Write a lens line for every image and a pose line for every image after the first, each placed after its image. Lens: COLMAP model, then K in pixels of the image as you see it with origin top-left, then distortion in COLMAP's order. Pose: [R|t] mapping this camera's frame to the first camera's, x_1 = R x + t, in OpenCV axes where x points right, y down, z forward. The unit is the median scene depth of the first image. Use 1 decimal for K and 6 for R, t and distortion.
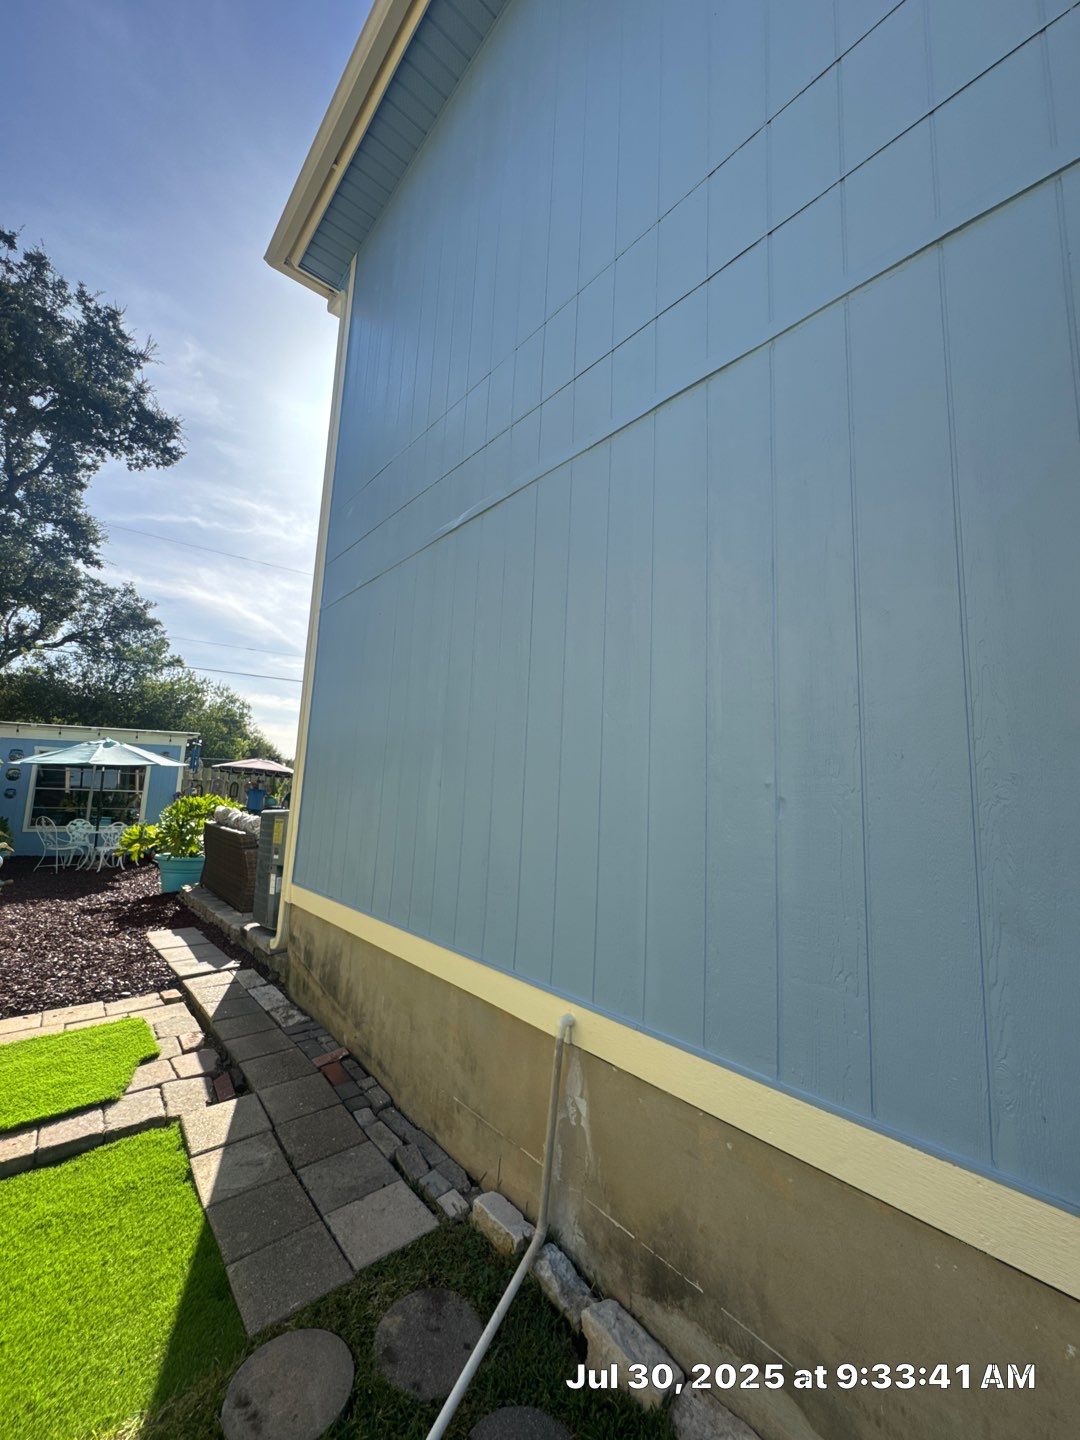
lens RADIAL K [[618.6, 0, 544.7], [0, 618.6, 721.2], [0, 0, 1]] dist [-0.003096, -0.000364]
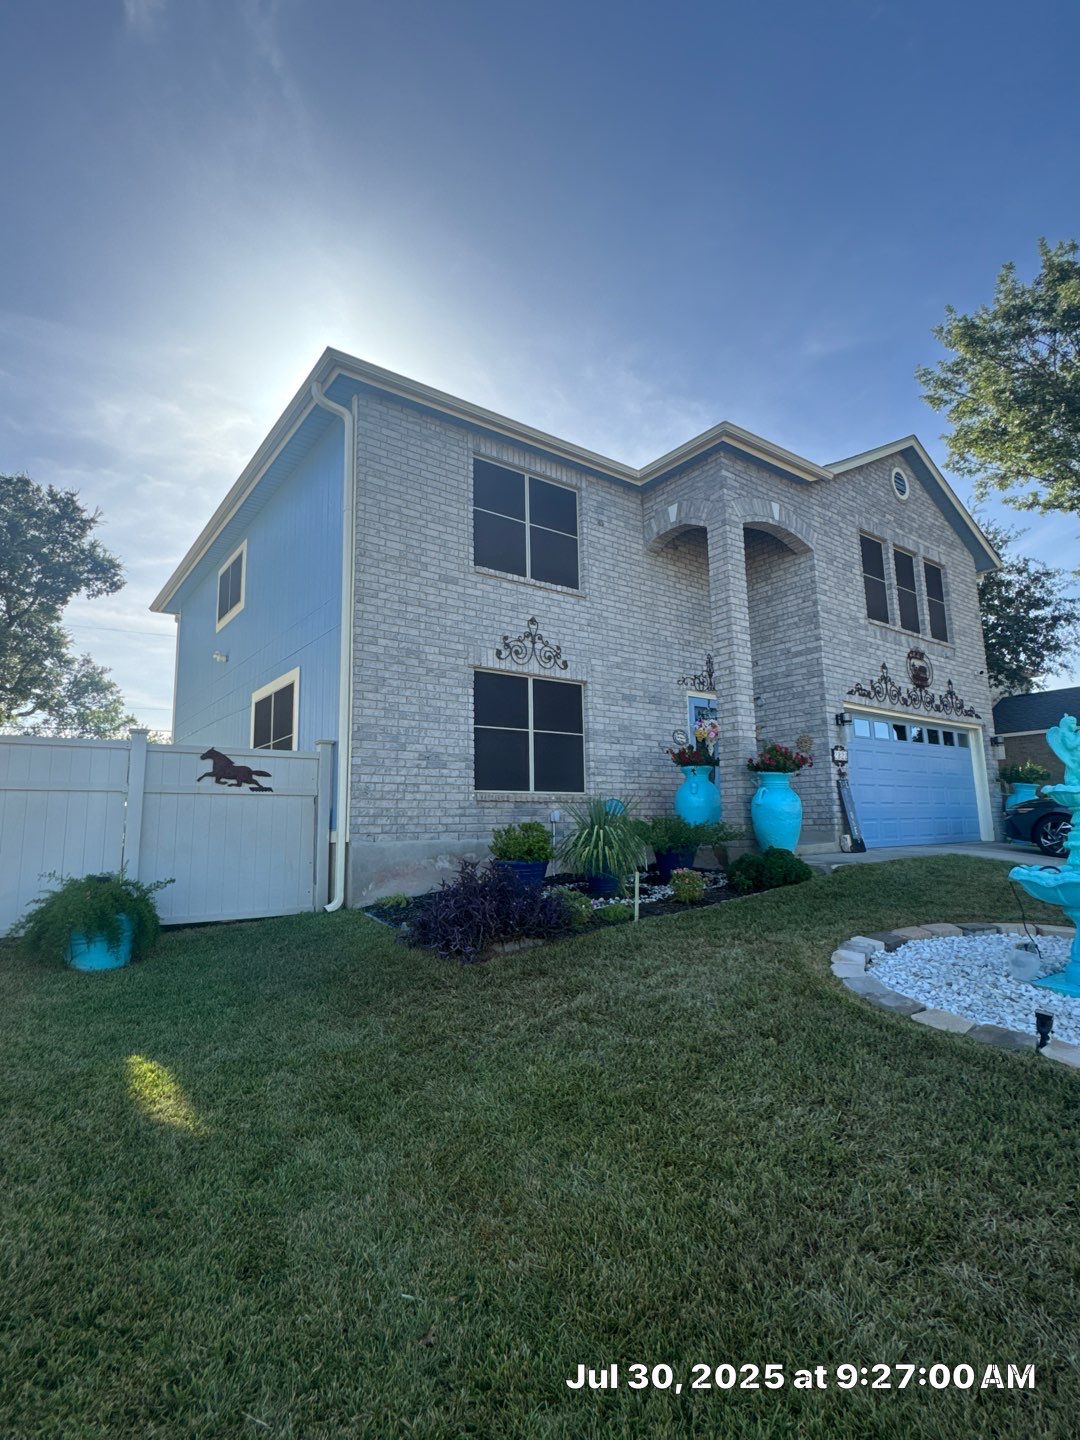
lens RADIAL K [[704.1, 0, 544.3], [0, 704.1, 717.6], [0, 0, 1]] dist [0.000638, -0.000035]
pose [[0.997260, -0.072994, -0.012027, 0.335645], [0.072671, 0.997033, -0.025384, -0.016196], [0.013844, 0.024441, 0.999605, -0.538269]]
